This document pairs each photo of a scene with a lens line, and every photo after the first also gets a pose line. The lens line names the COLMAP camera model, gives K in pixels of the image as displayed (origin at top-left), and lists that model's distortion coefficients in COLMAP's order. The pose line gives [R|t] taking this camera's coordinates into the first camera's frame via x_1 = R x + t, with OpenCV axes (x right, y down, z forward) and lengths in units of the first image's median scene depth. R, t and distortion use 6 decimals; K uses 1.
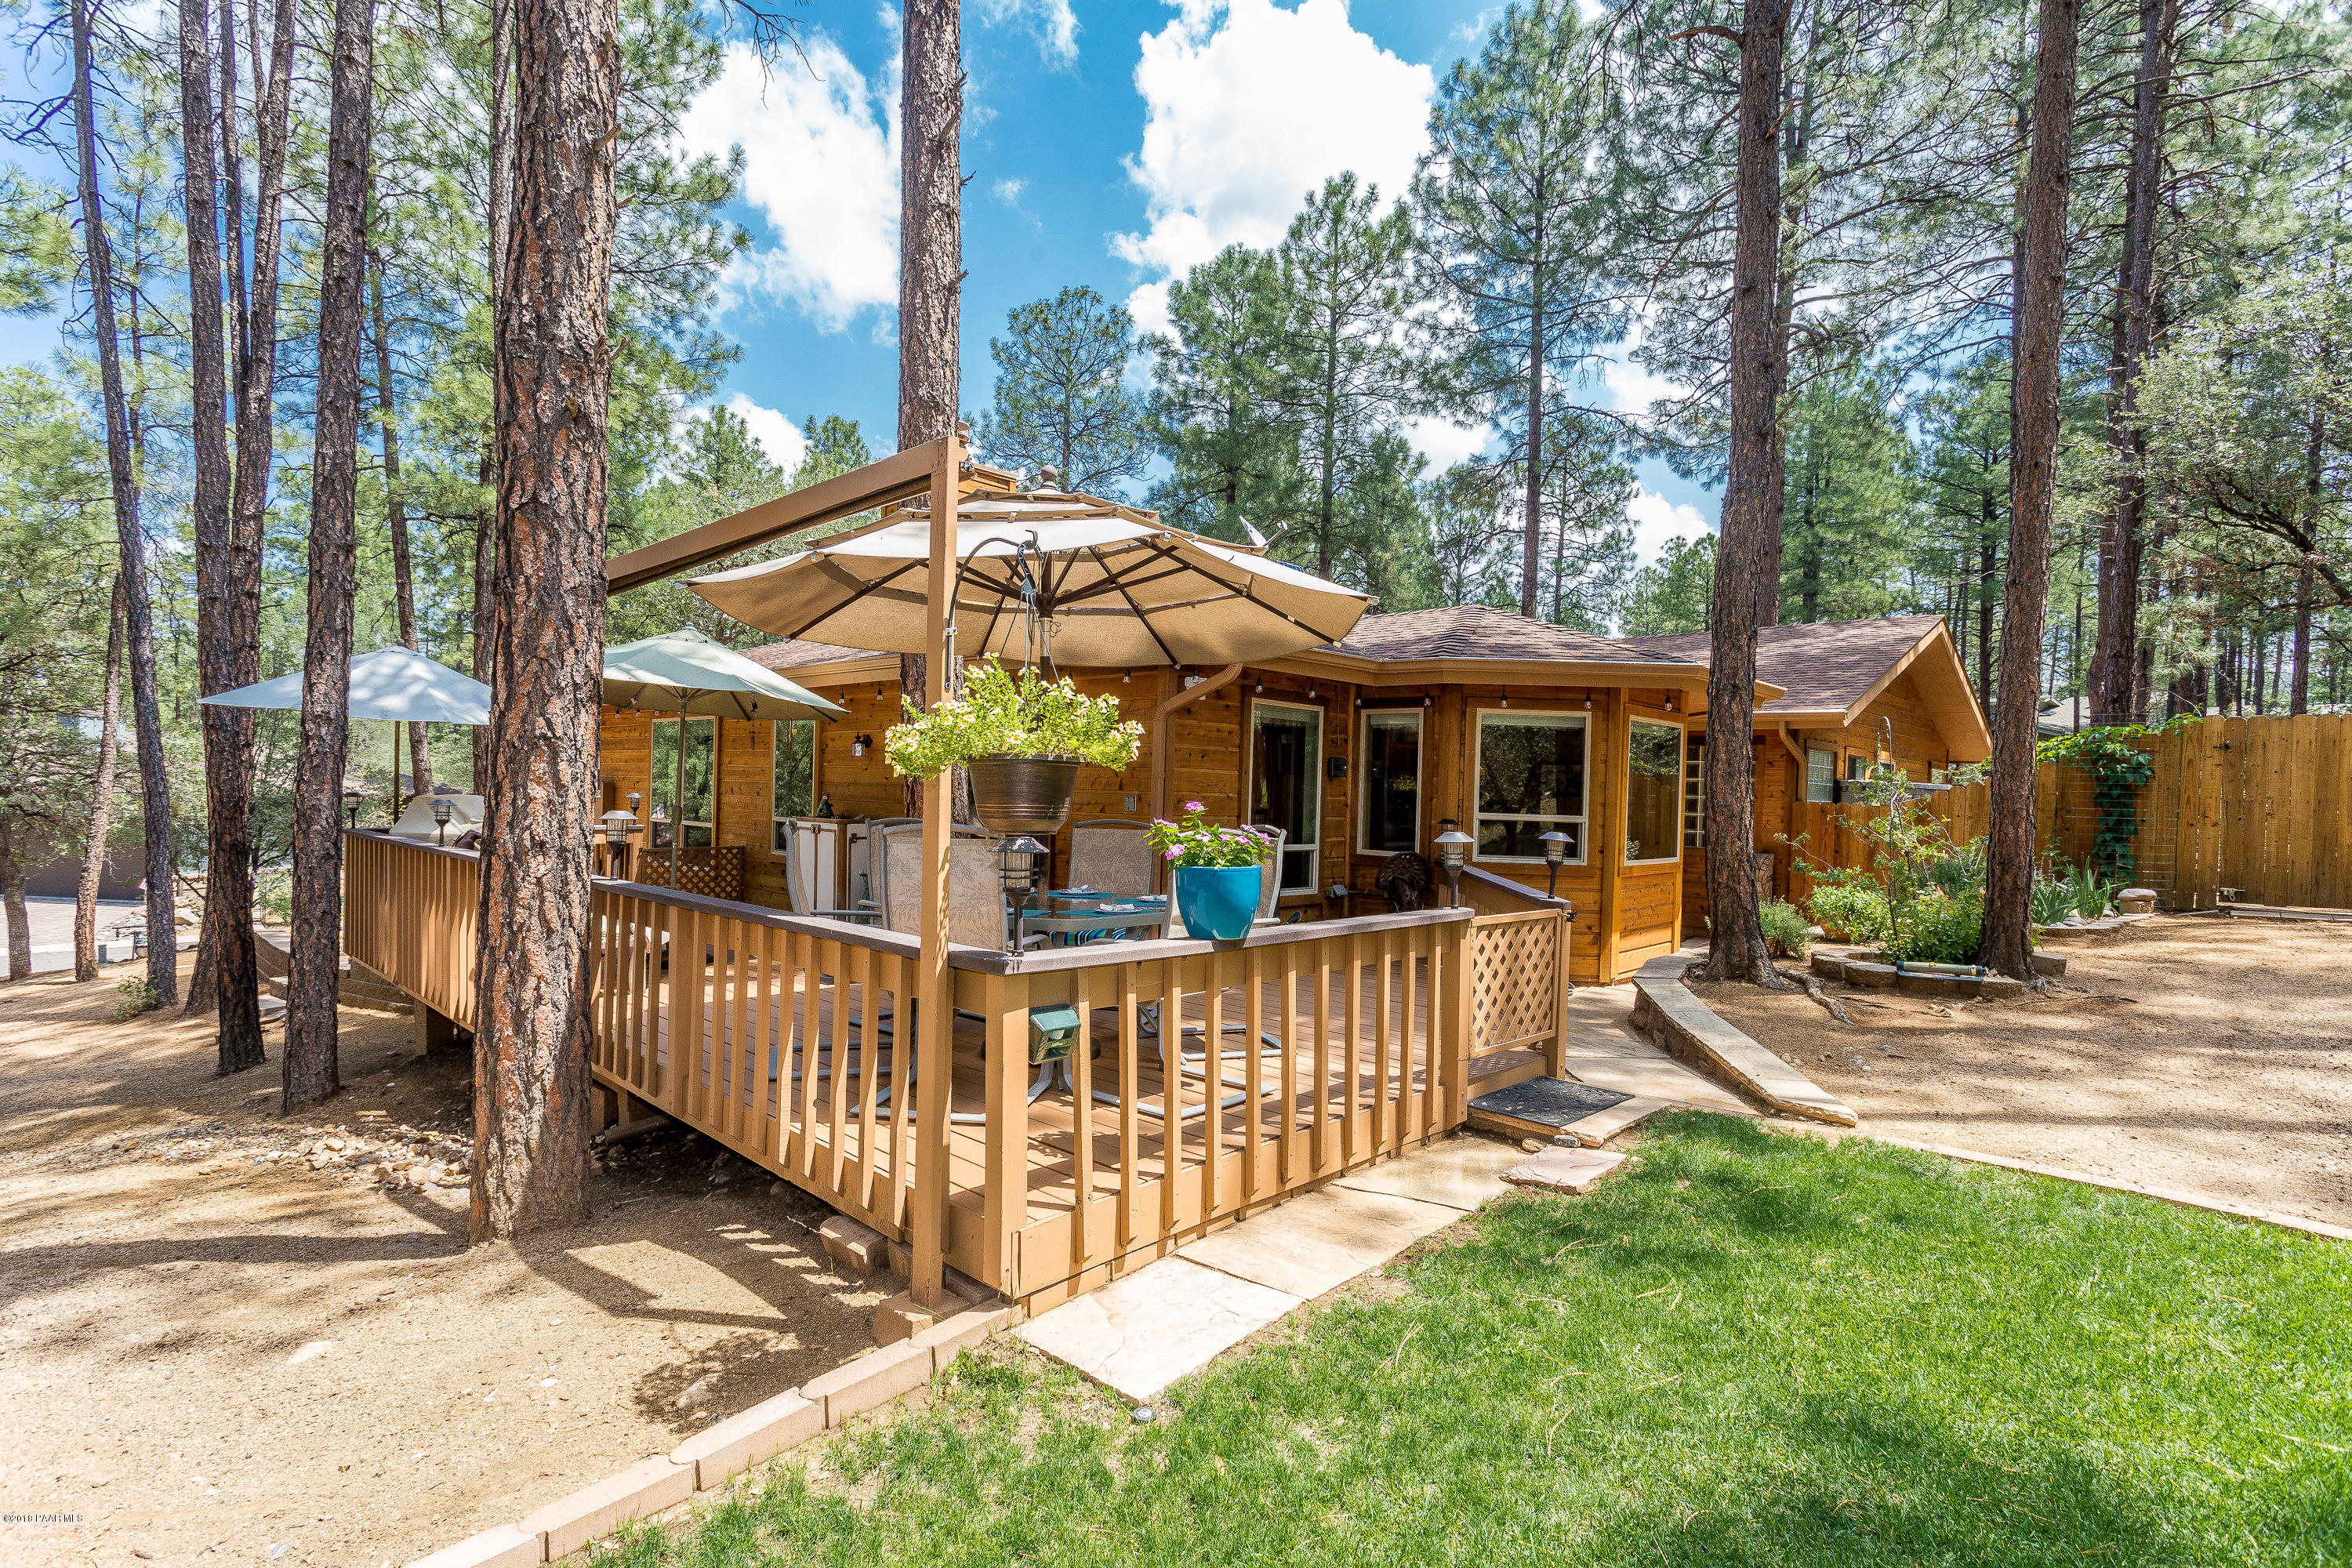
lens RADIAL K [[1130.9, 0, 1179.5], [0, 1130.9, 777.8], [0, 0, 1]] dist [0.004168, 0.000002]
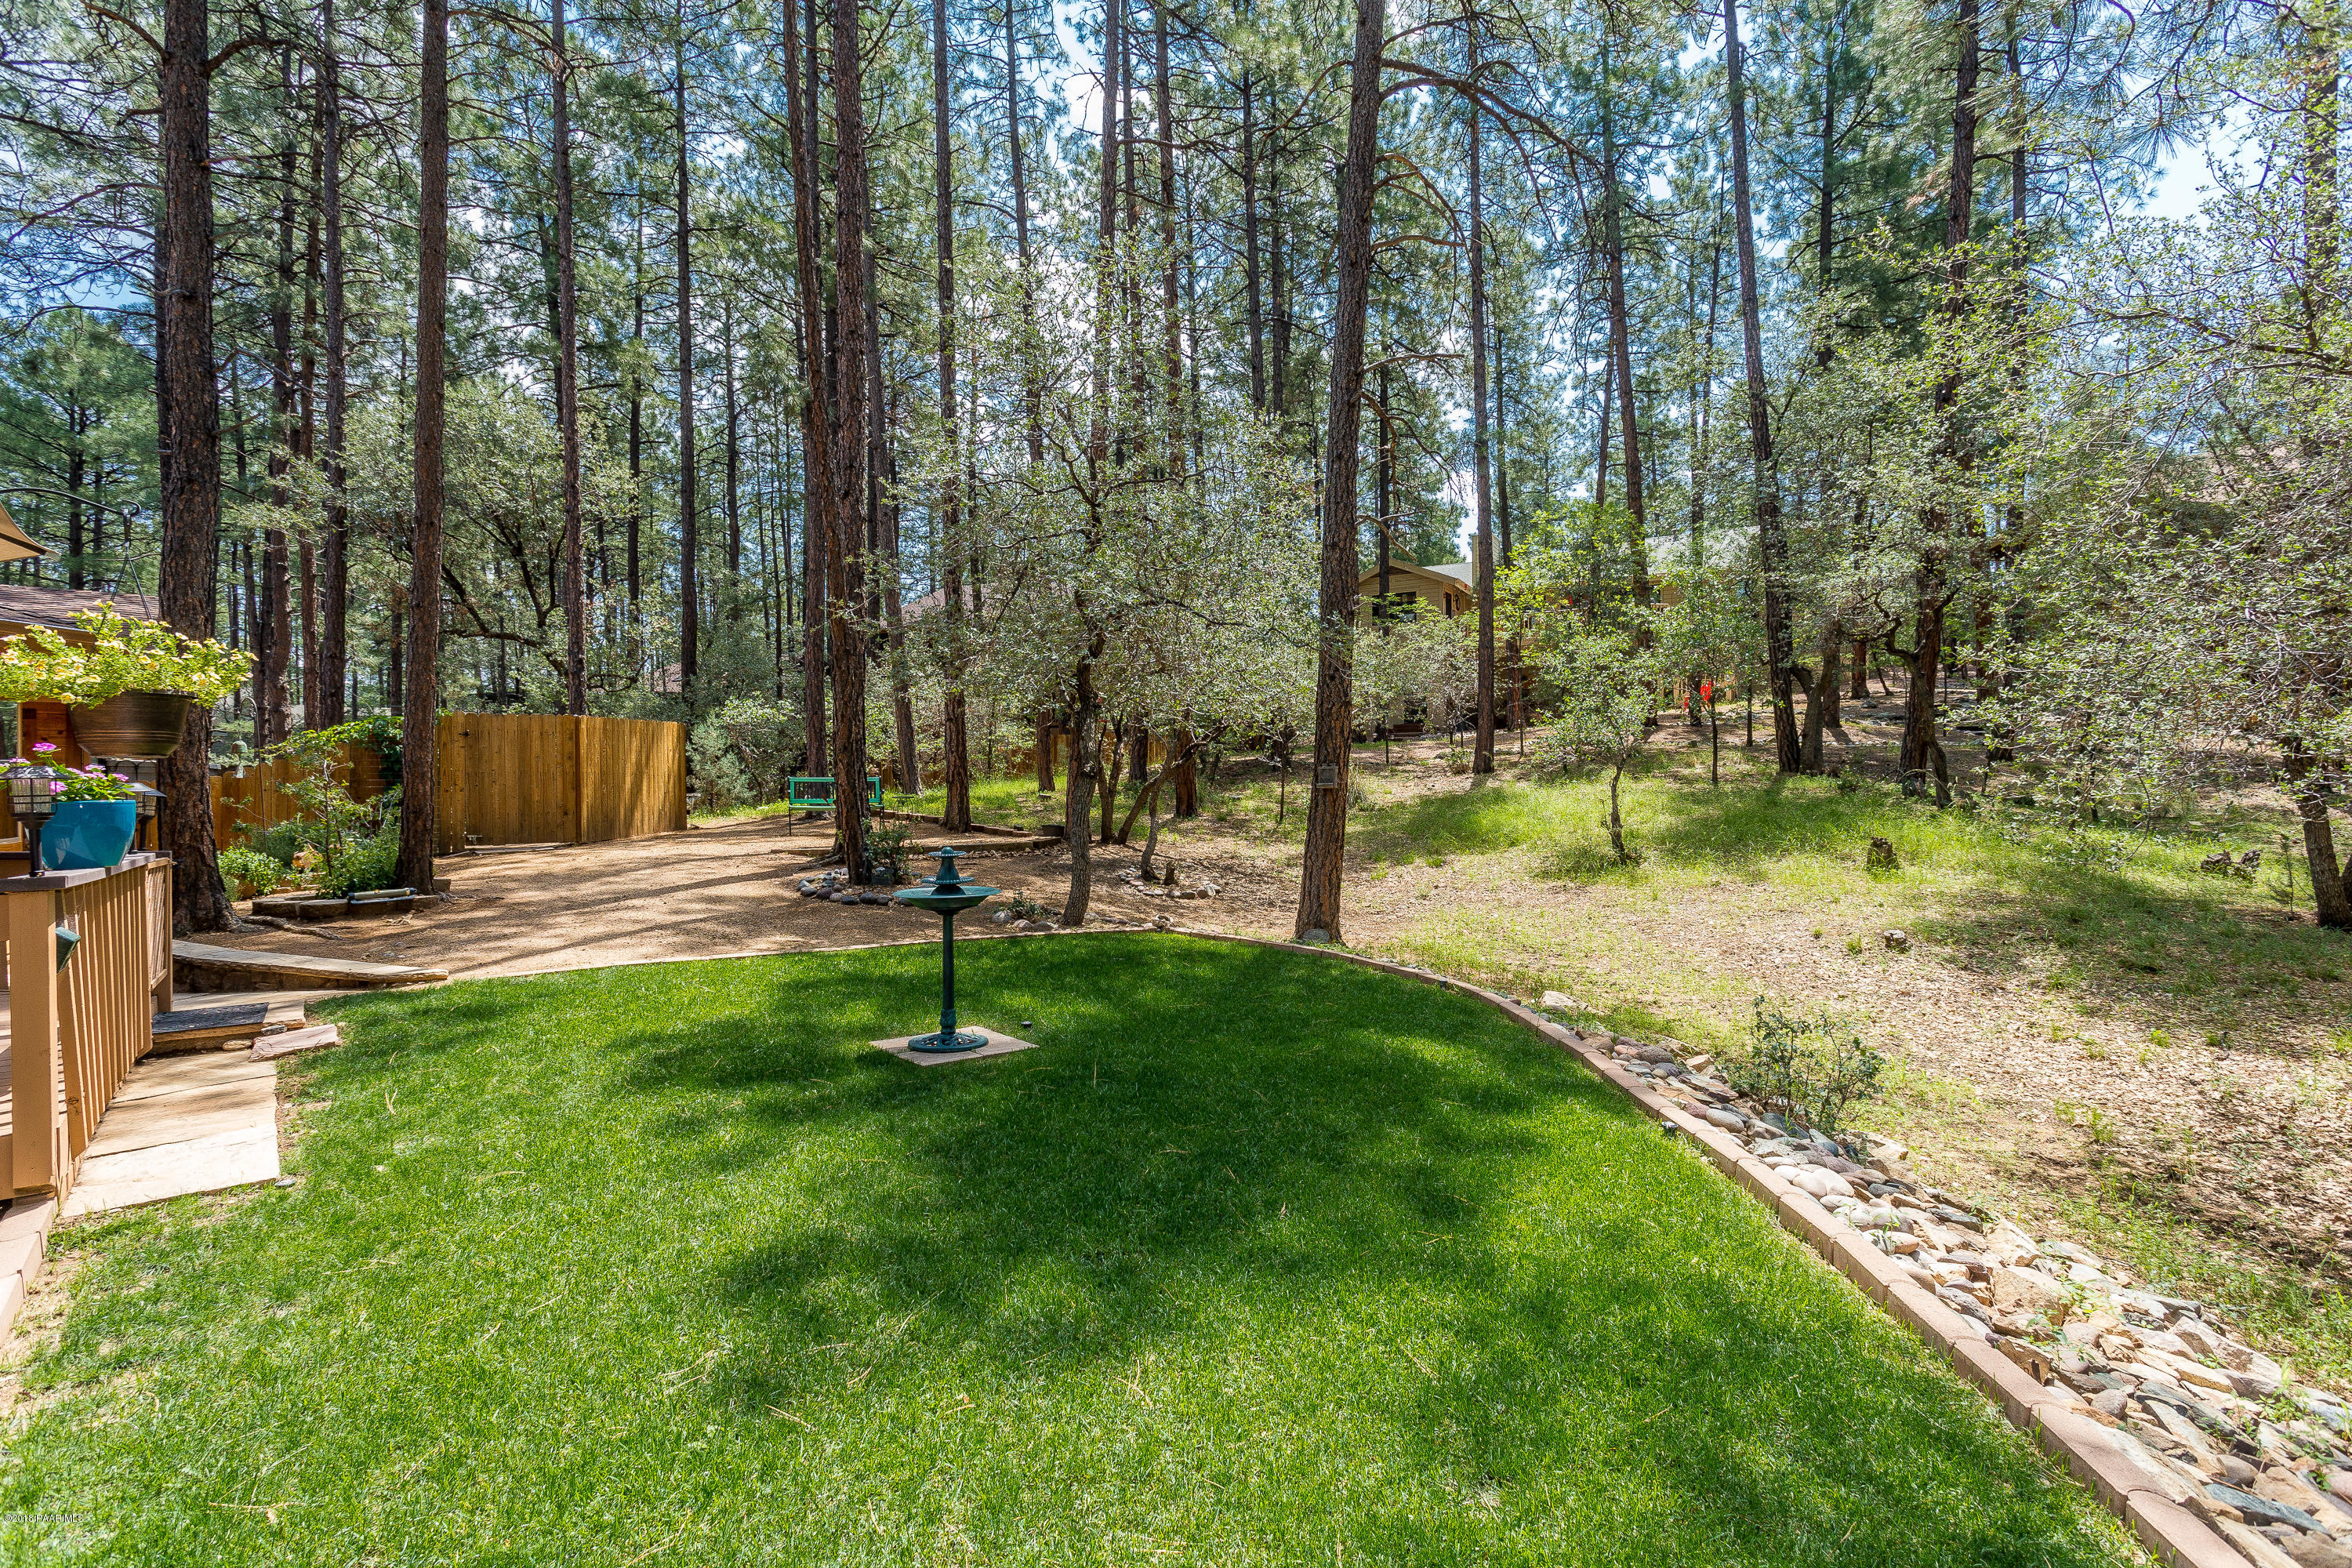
lens RADIAL K [[1130.9, 0, 1176.3], [0, 1130.9, 786.6], [0, 0, 1]] dist [0.004168, 0.000002]
pose [[0.160984, -0.024872, 0.986644, -0.582817], [0.011217, 0.999664, 0.023370, 0.028513], [-0.986893, 0.007305, 0.161209, -0.147242]]
